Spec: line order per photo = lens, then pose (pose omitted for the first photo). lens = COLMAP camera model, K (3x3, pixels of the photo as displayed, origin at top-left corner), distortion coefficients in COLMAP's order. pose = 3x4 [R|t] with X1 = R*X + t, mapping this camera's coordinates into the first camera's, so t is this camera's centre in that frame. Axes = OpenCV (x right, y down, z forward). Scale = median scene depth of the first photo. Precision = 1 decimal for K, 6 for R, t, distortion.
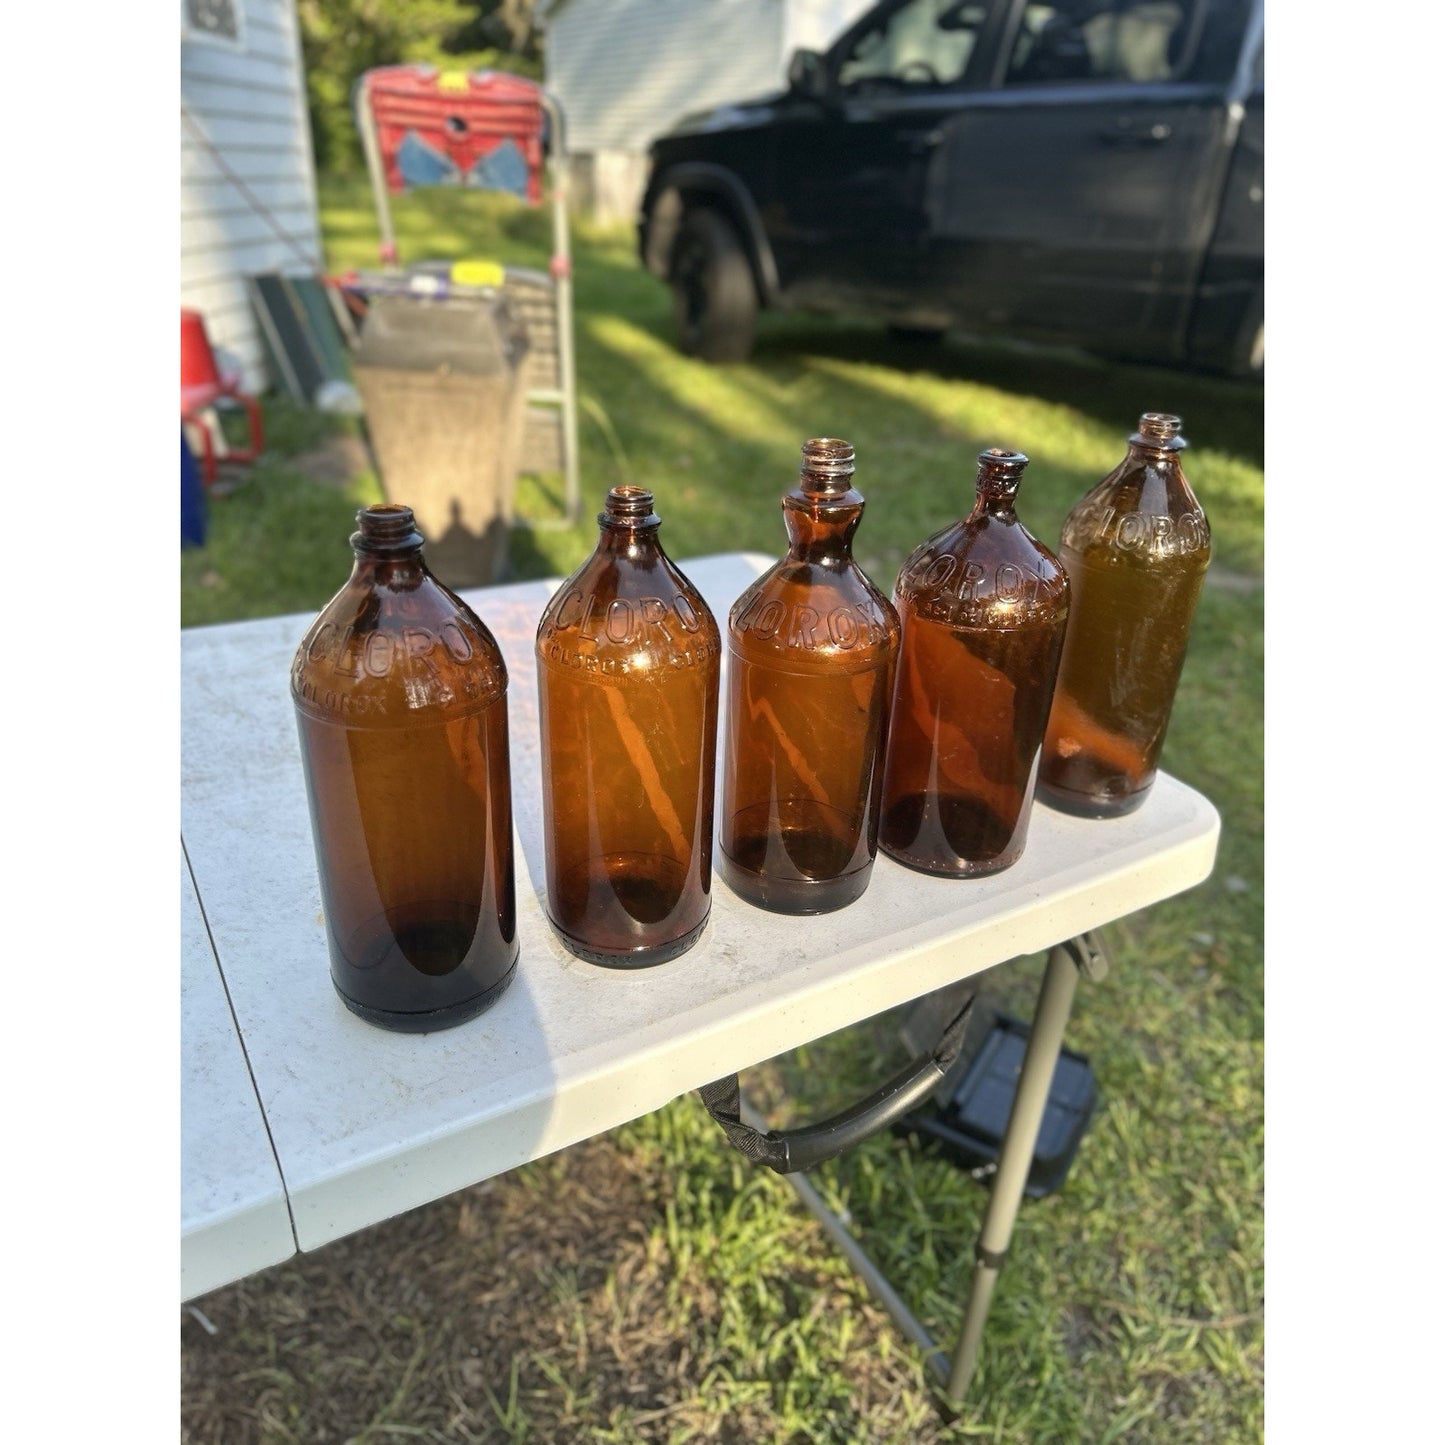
lens RADIAL K [[1093.4, 0, 727.4], [0, 1093.4, 732.1], [0, 0, 1]] dist [0.002687, -0.010181]
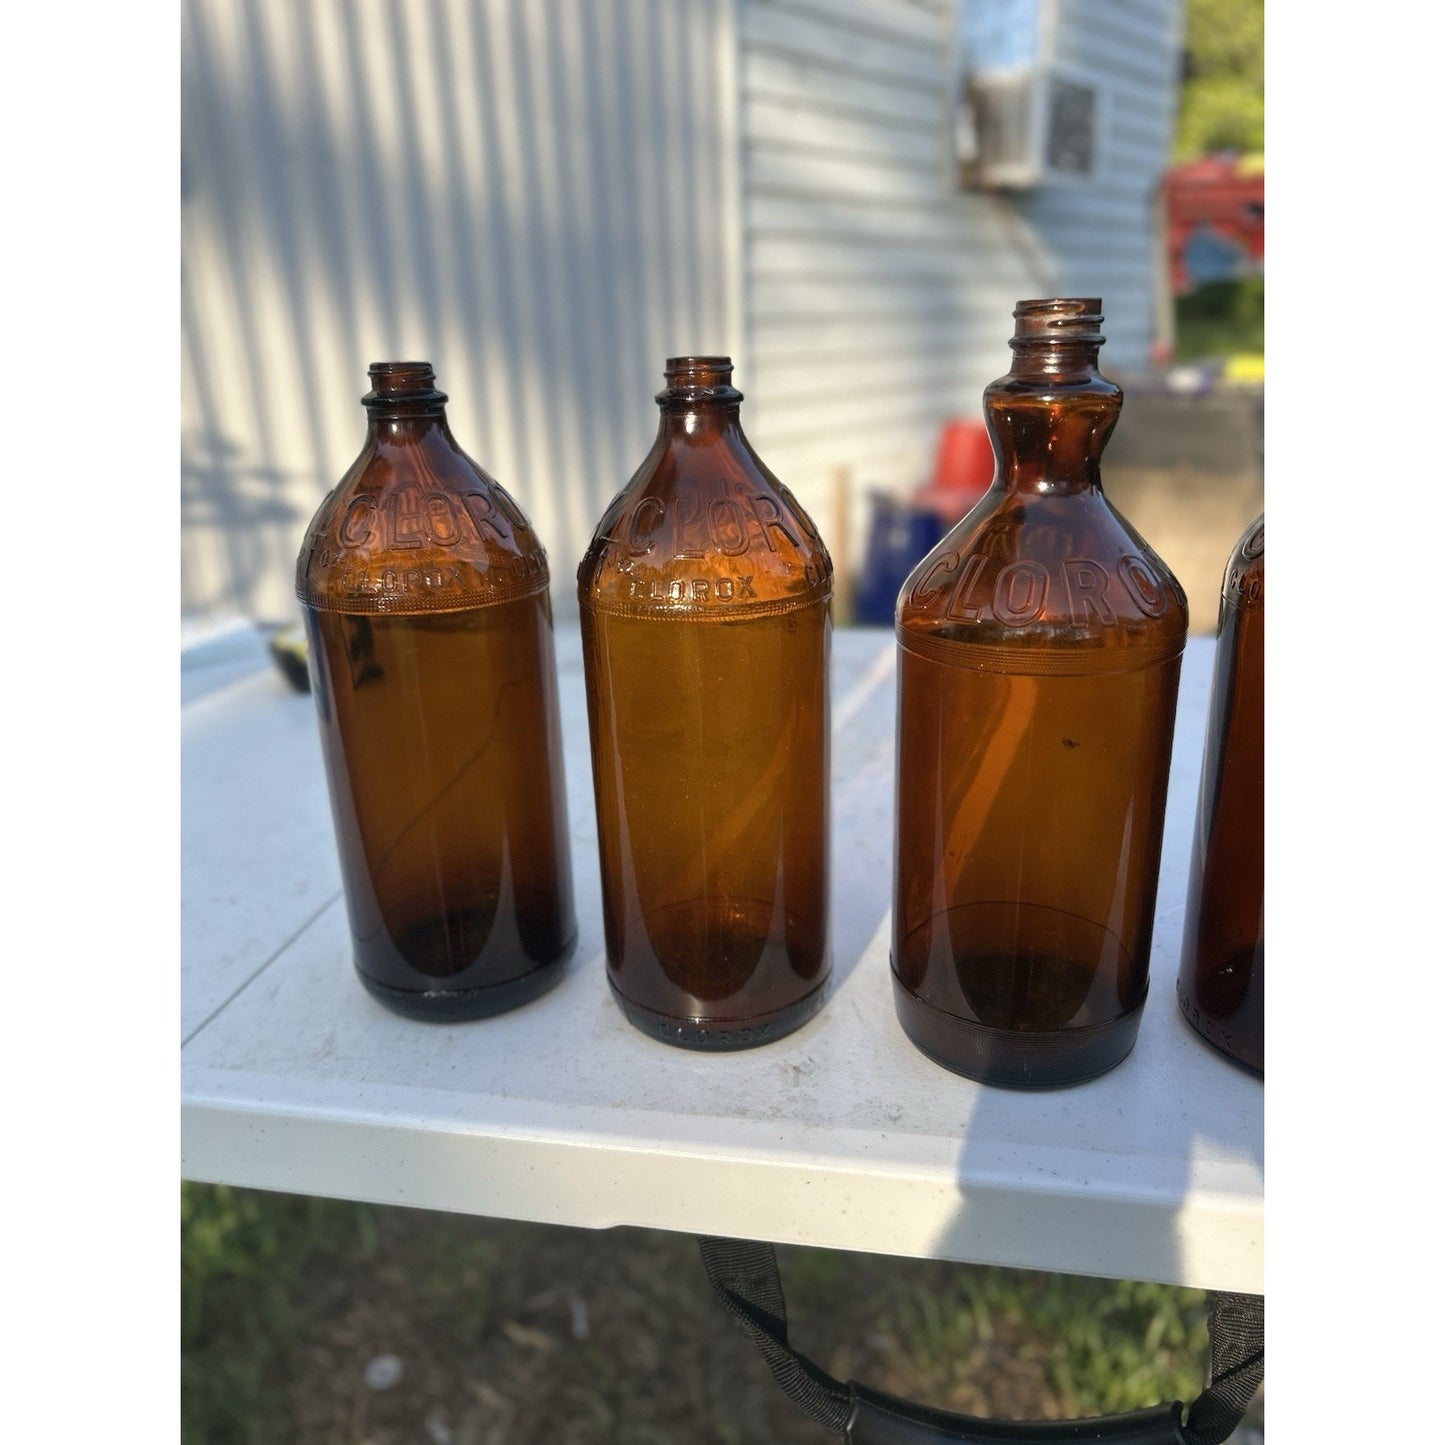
lens RADIAL K [[1093.4, 0, 727.4], [0, 1093.4, 732.1], [0, 0, 1]] dist [0.002687, -0.010181]
pose [[0.744319, 0.156379, -0.649257, 0.197982], [-0.237473, 0.970633, -0.038458, 0.022717], [0.624176, 0.182806, 0.759596, 0.231641]]
